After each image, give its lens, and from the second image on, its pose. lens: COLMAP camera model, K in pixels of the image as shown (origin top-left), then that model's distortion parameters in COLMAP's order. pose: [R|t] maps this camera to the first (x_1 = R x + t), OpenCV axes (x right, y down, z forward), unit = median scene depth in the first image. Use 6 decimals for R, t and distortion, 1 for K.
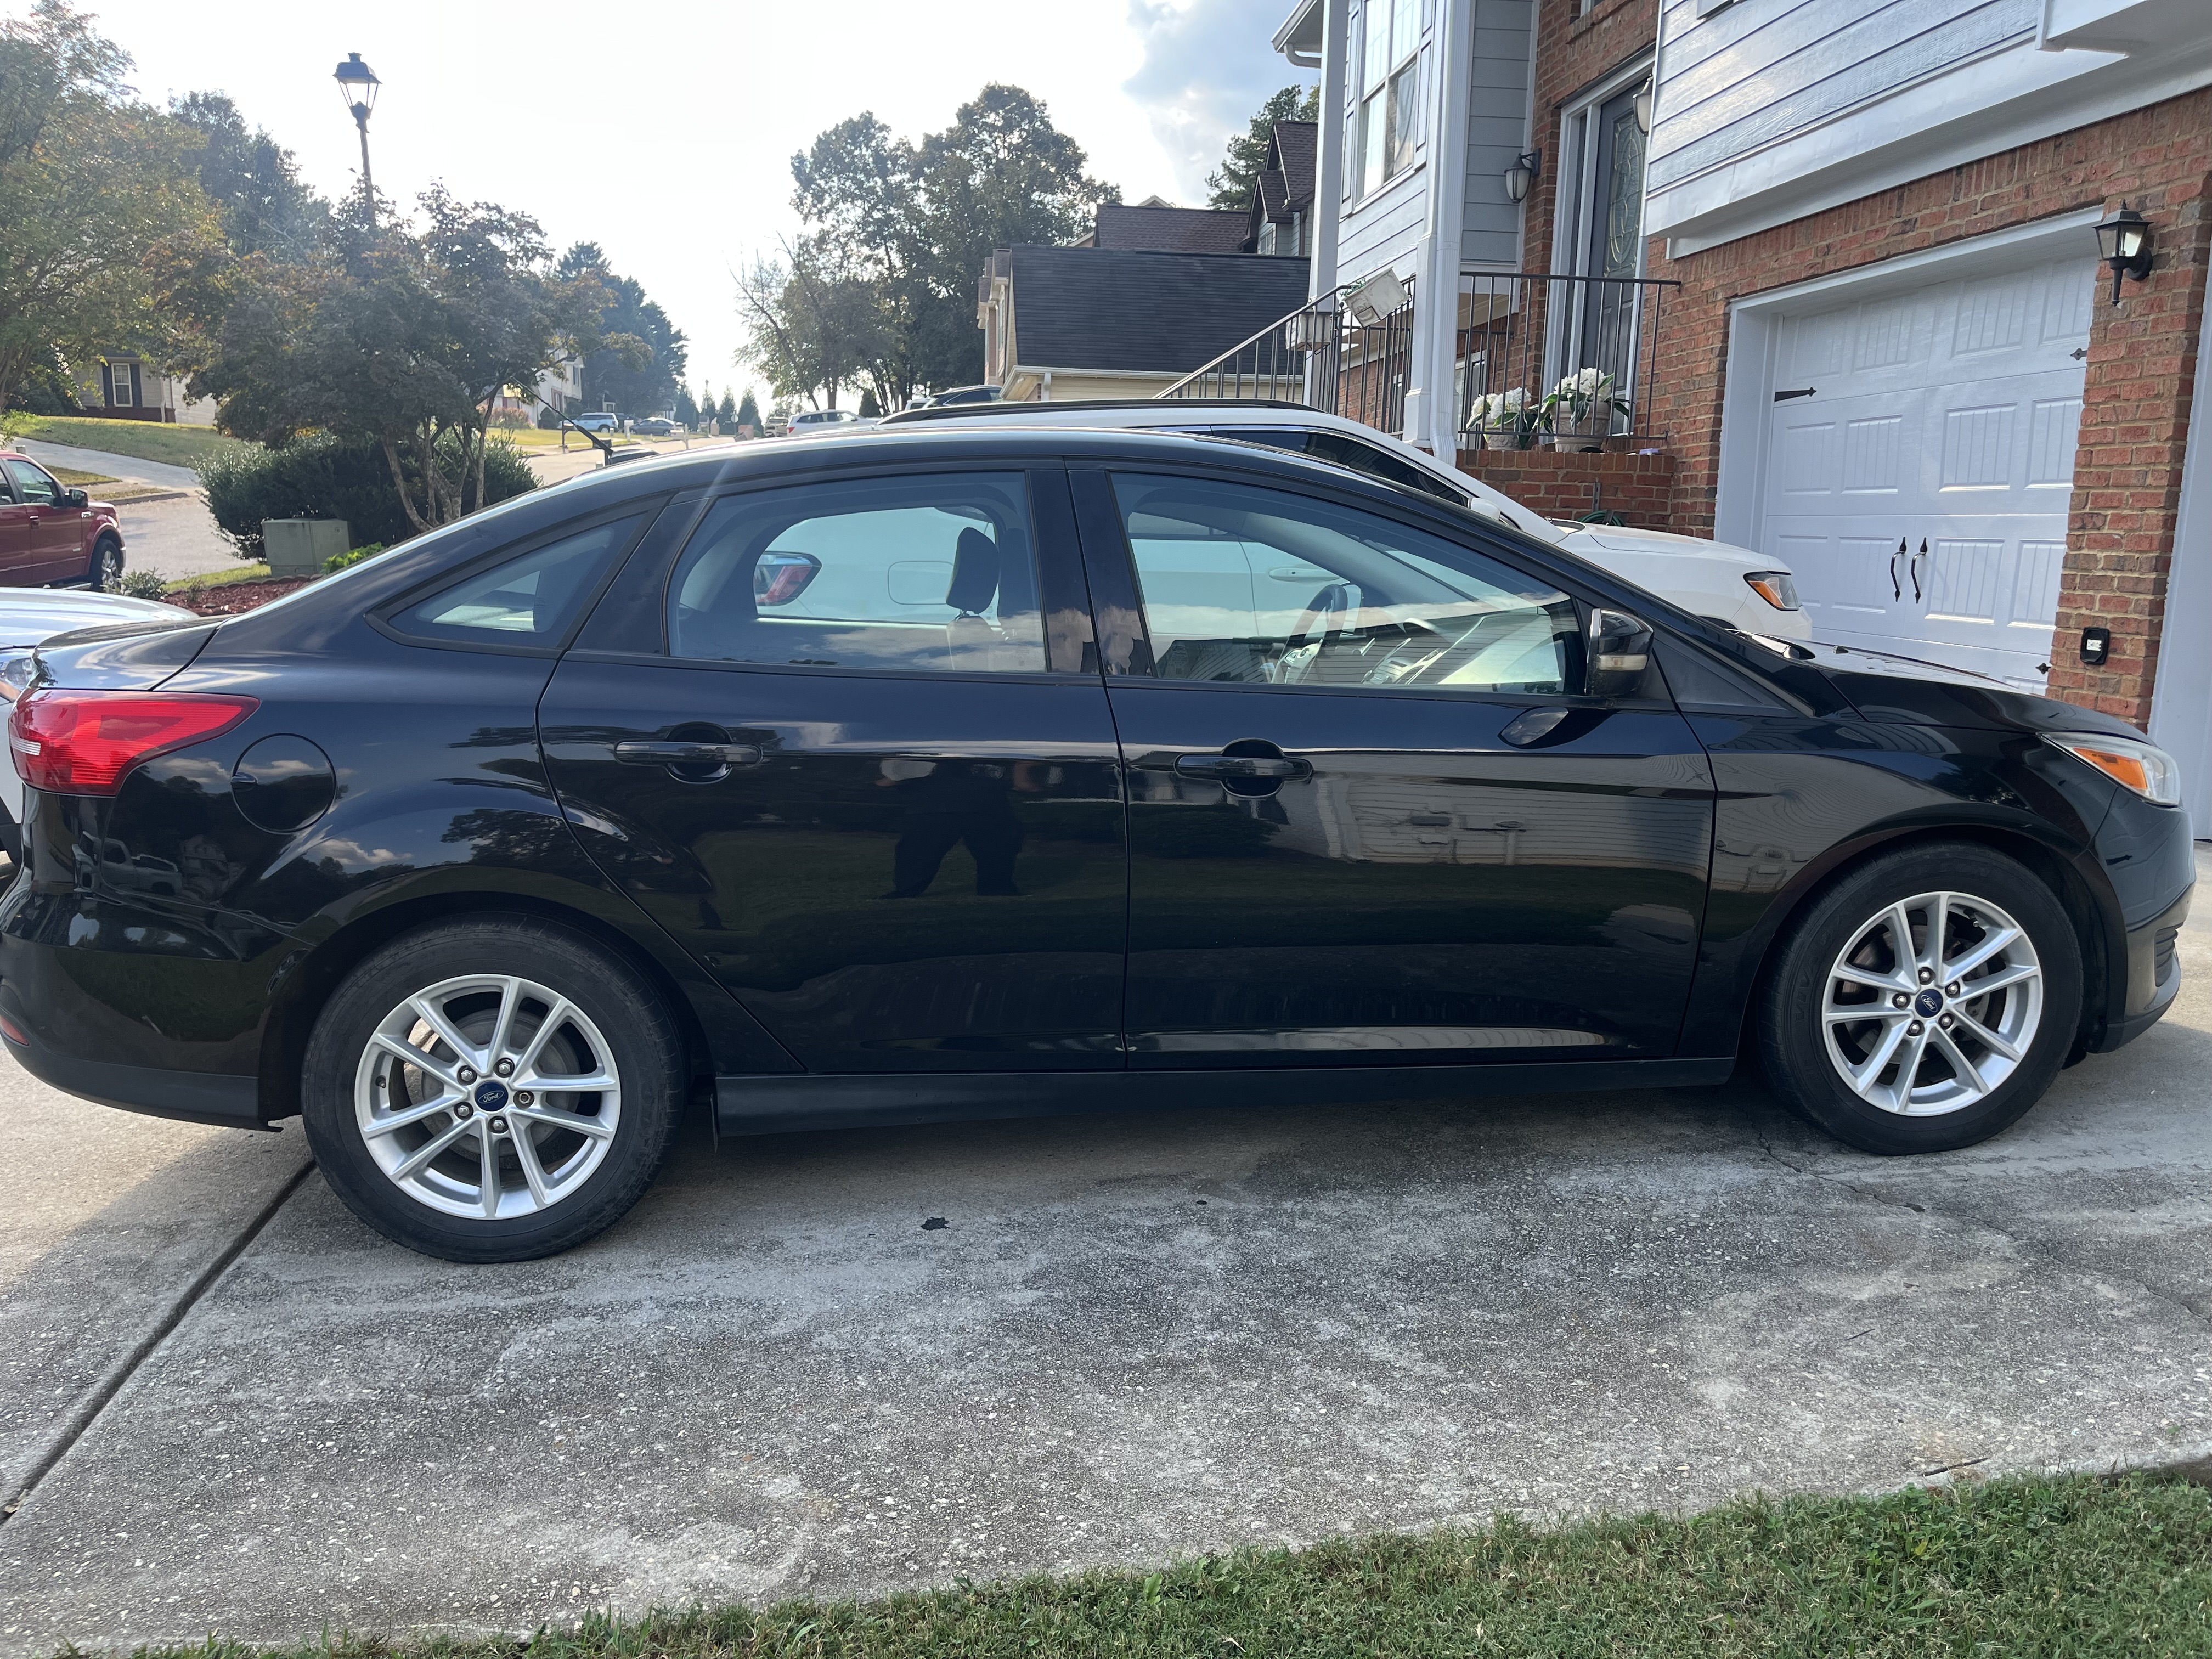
lens RADIAL K [[1696.5, 0, 1110.4], [0, 1696.5, 838.7], [0, 0, 1]] dist [0.082234, -0.133218]
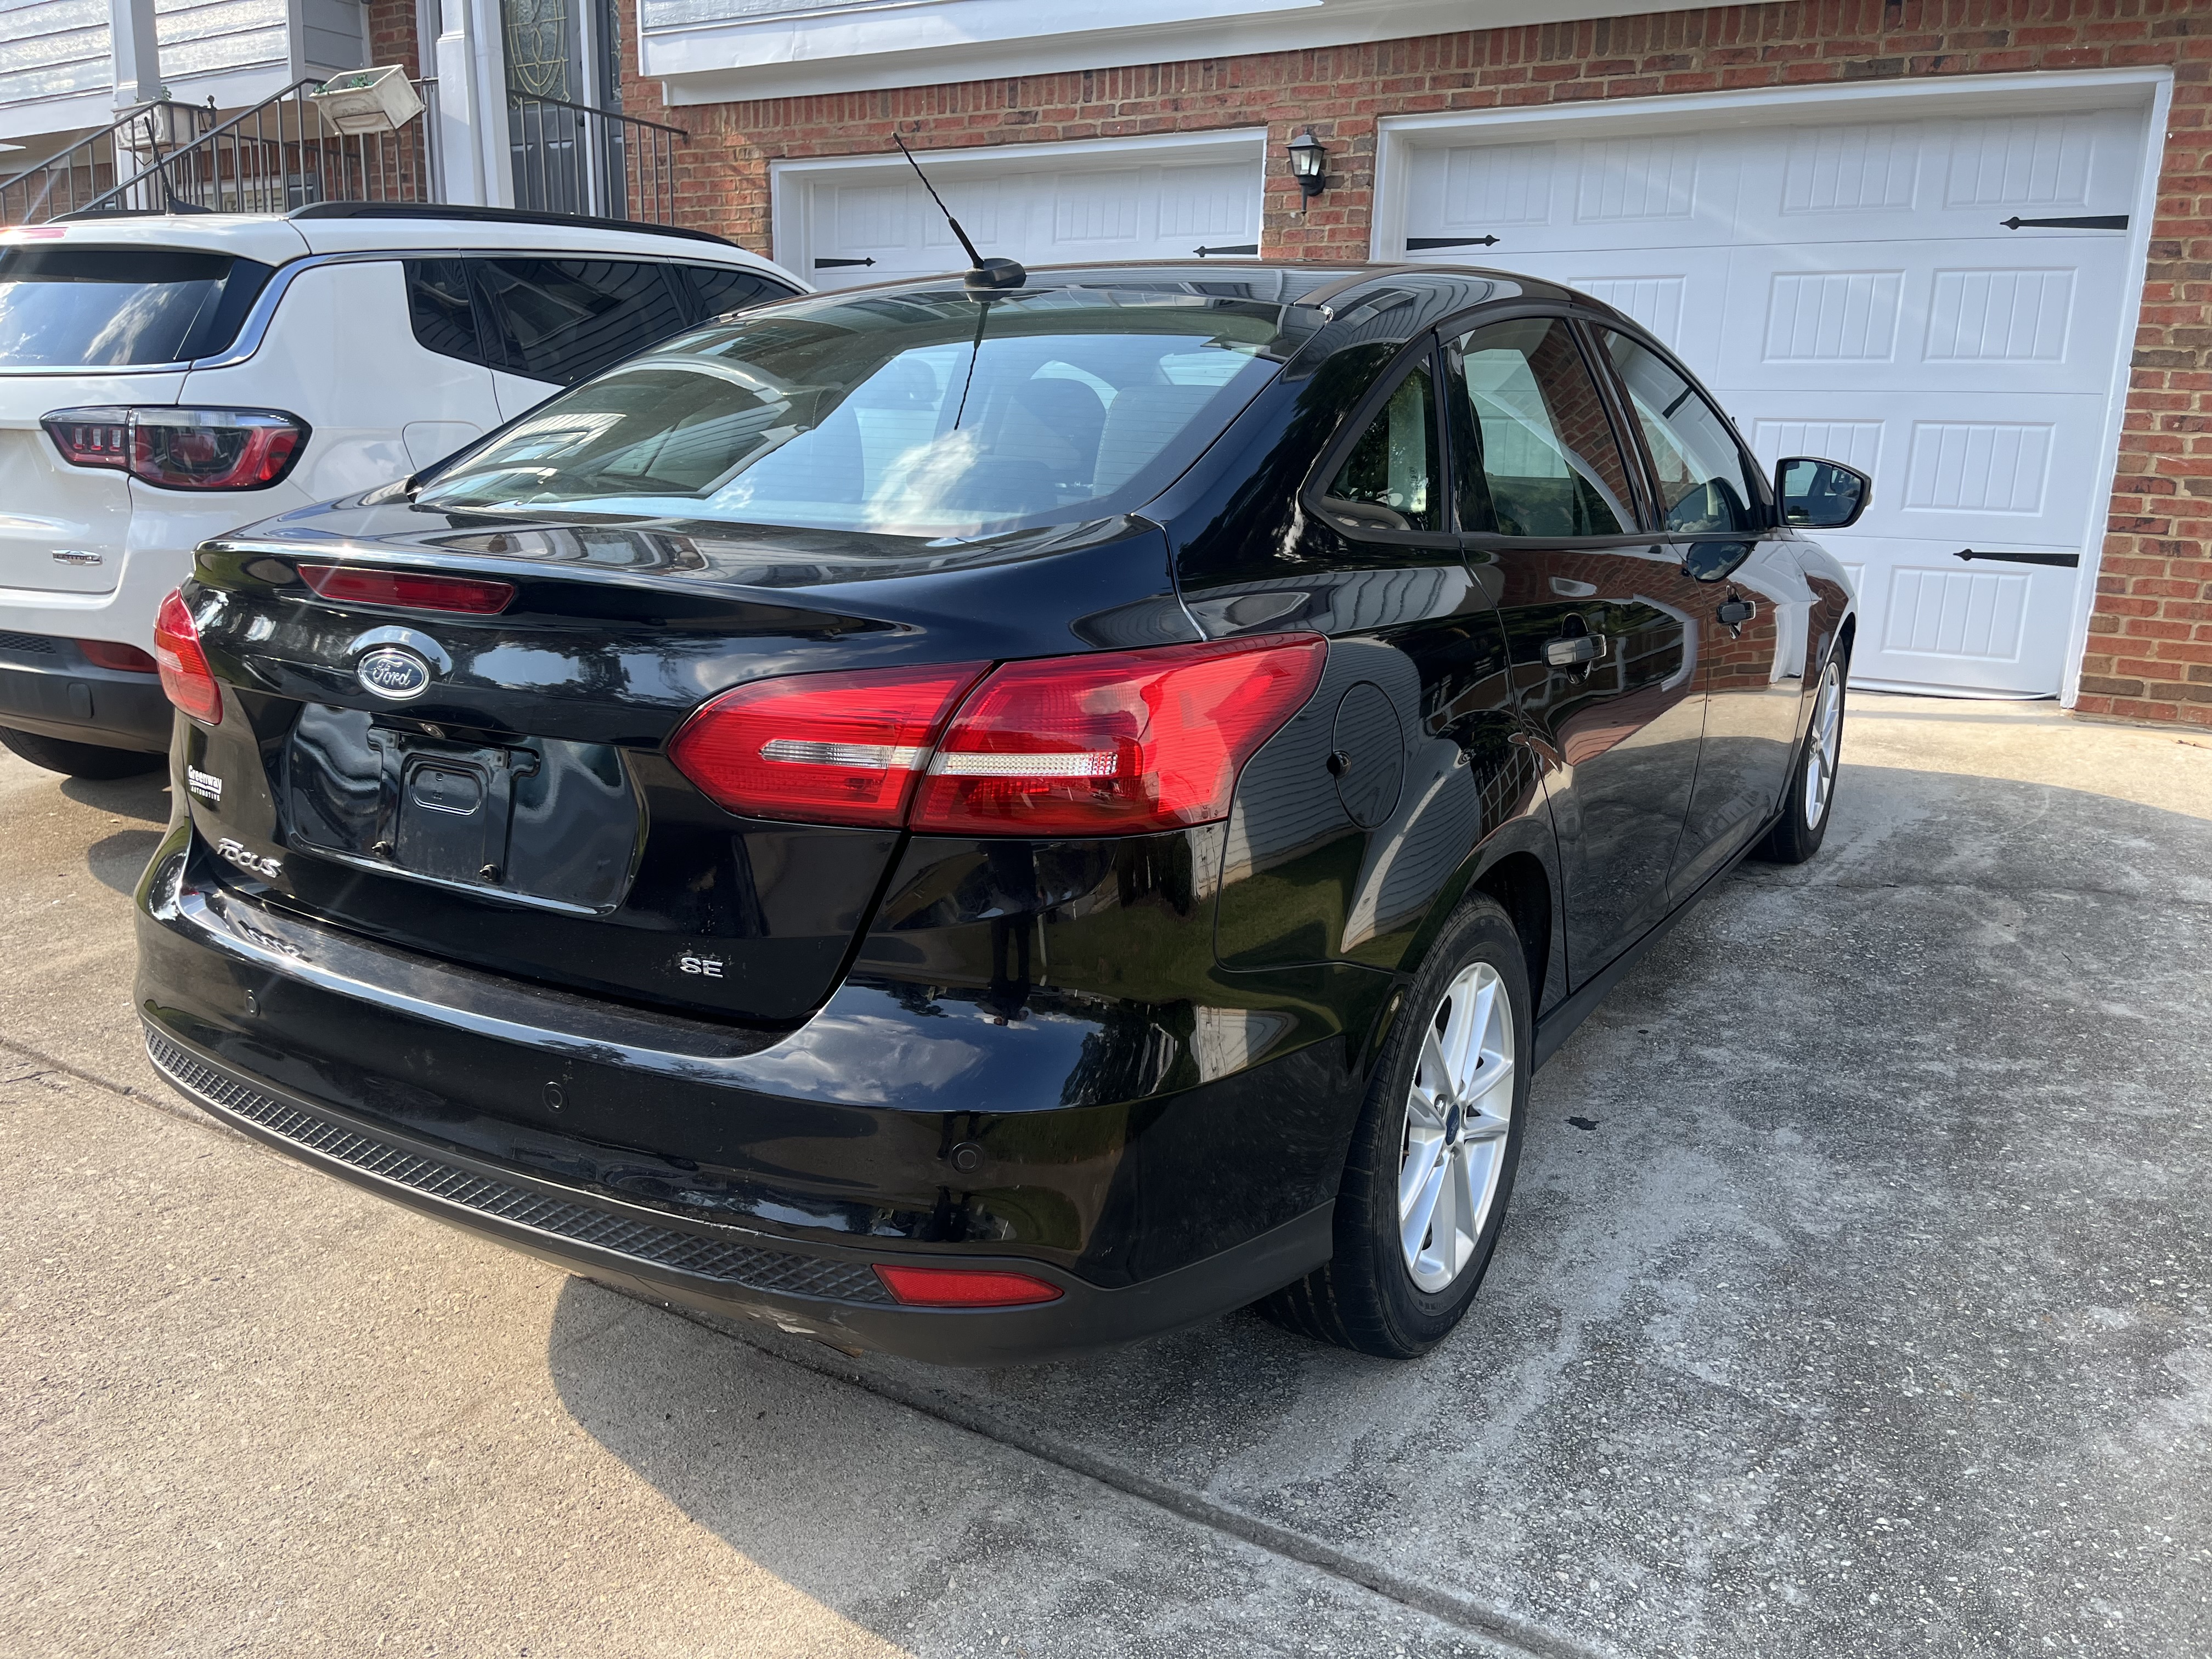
lens RADIAL K [[1696.5, 0, 1110.4], [0, 1696.5, 838.7], [0, 0, 1]] dist [0.082234, -0.133218]
pose [[0.611245, -0.186813, 0.769078, -1.052092], [0.129676, 0.982250, 0.135530, -0.101612], [-0.780746, 0.016889, 0.624620, 0.658187]]
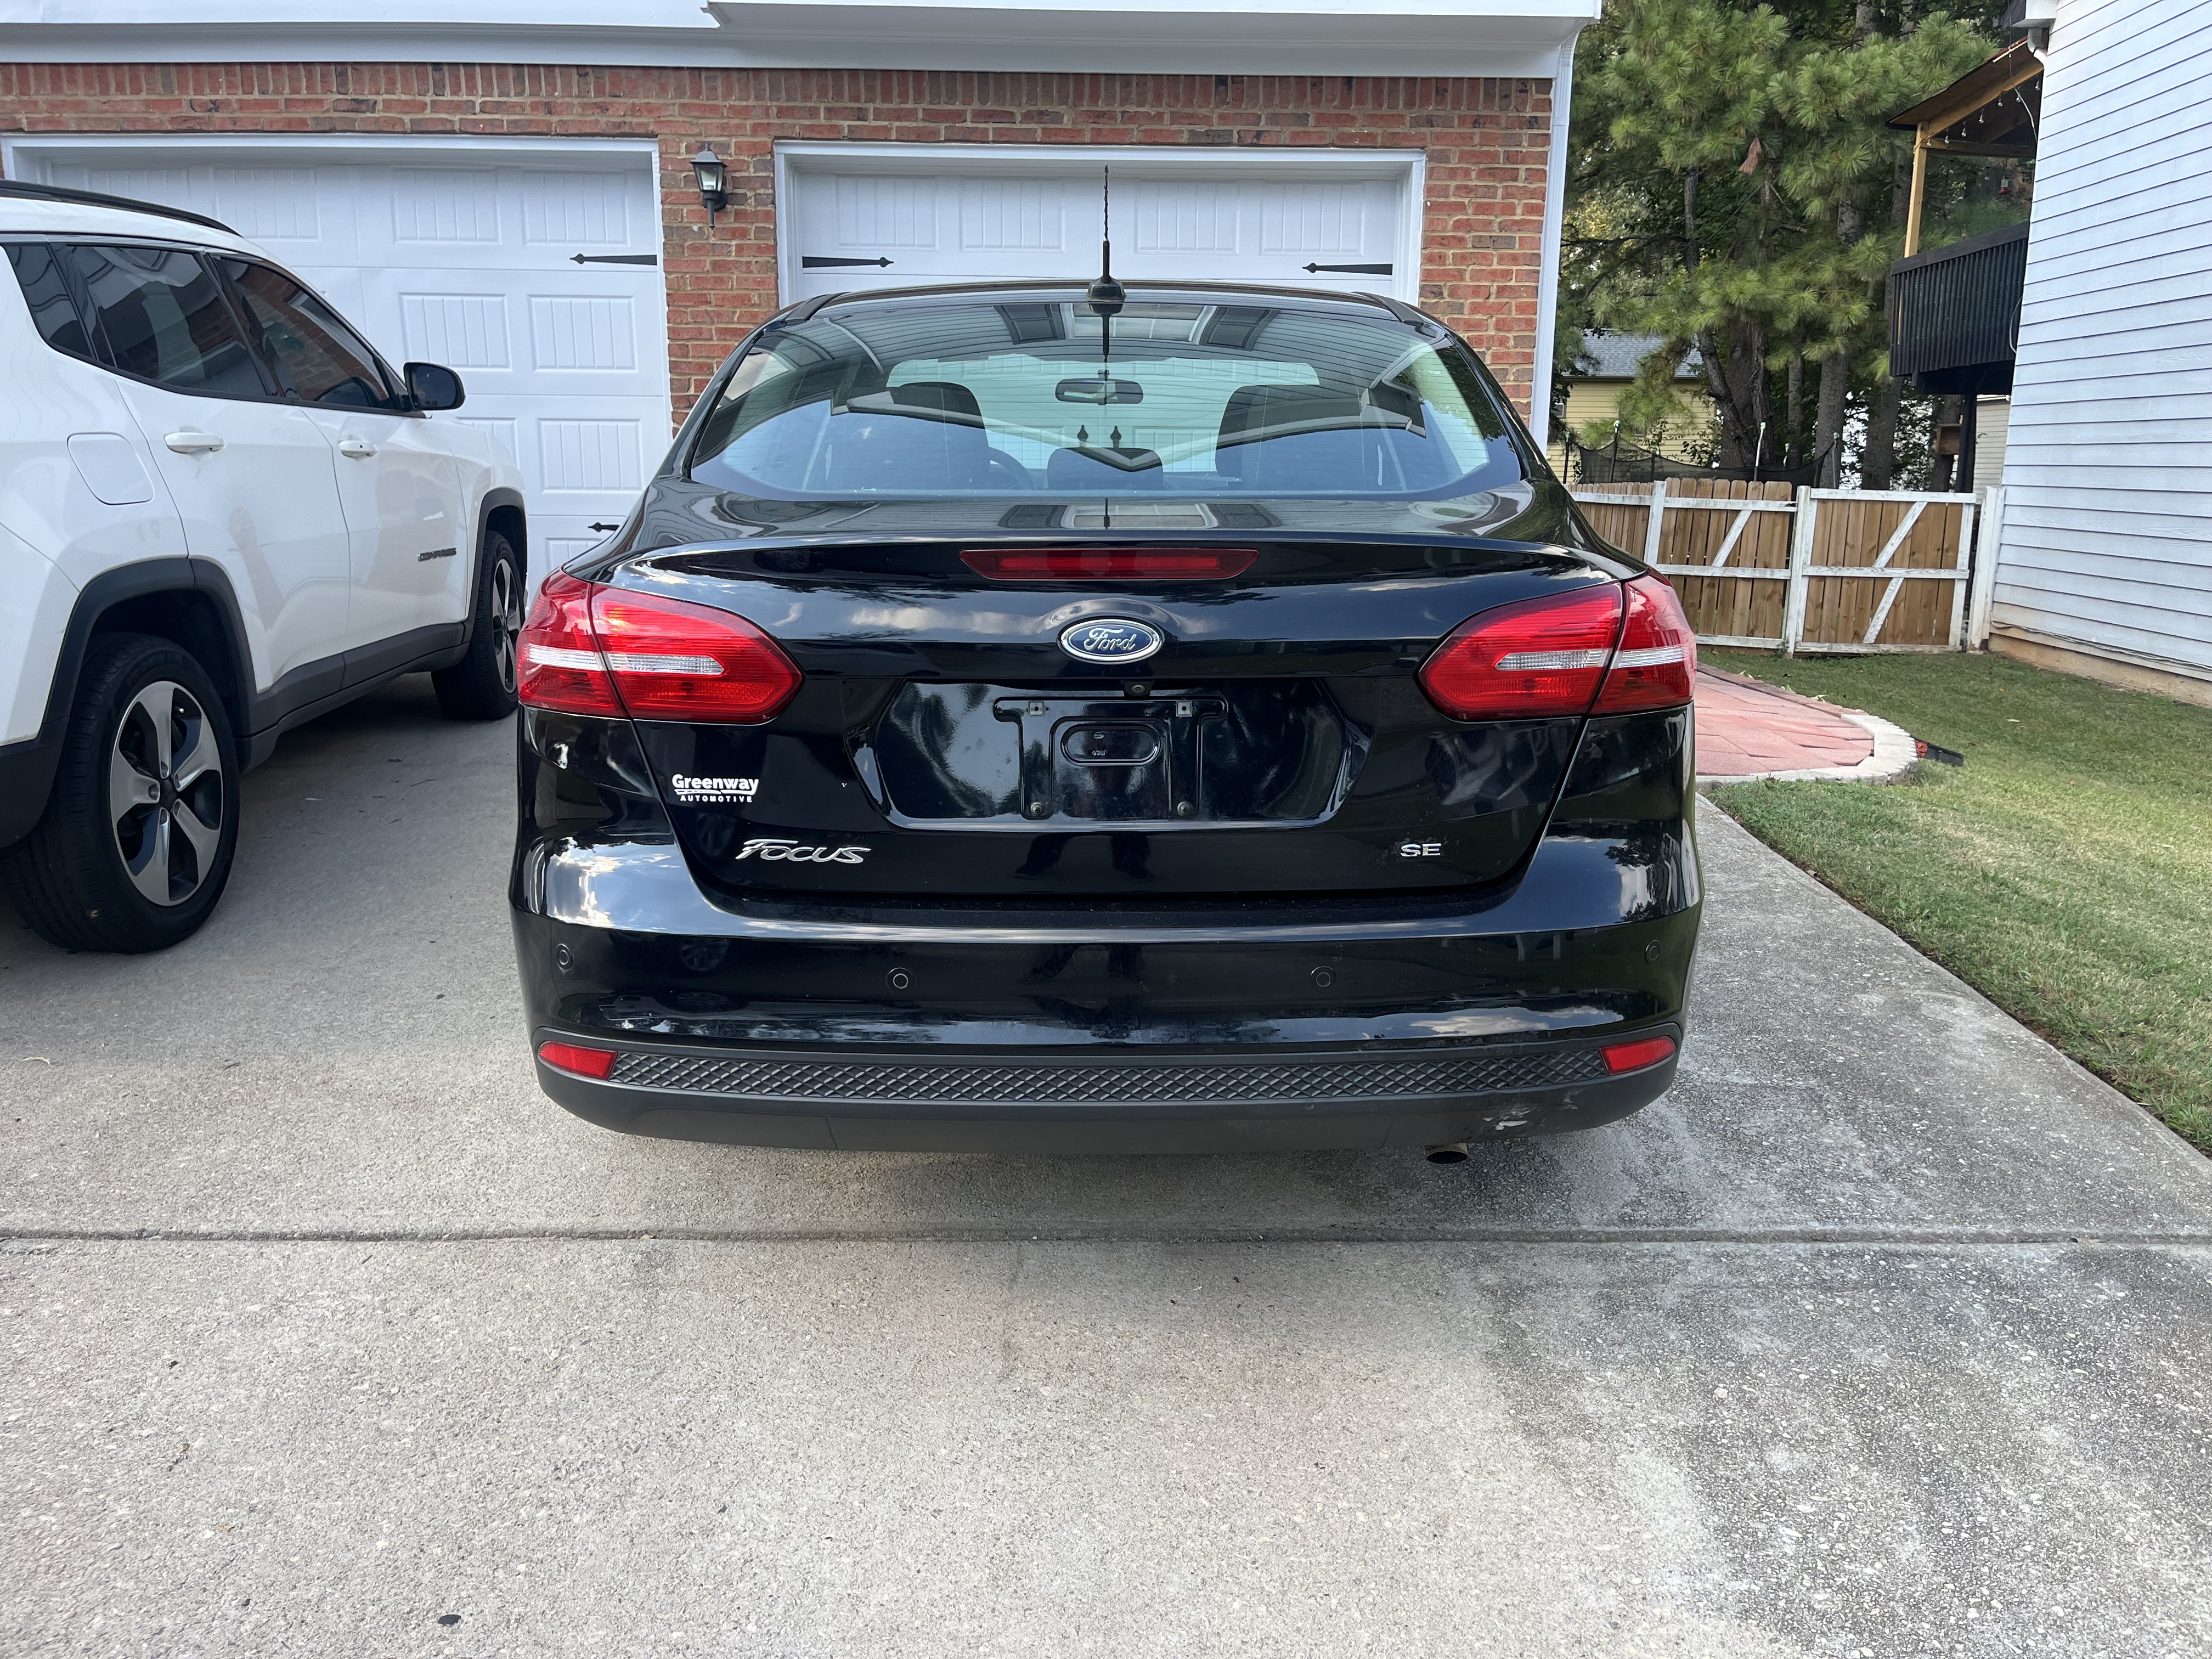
lens RADIAL K [[1686.8, 0, 1160.2], [0, 1686.8, 824.5], [0, 0, 1]] dist [0.087059, -0.127710]
pose [[0.078788, -0.224352, 0.971318, -1.395355], [0.175963, 0.962178, 0.207967, -0.175530], [-0.981239, 0.154531, 0.115286, 1.154973]]
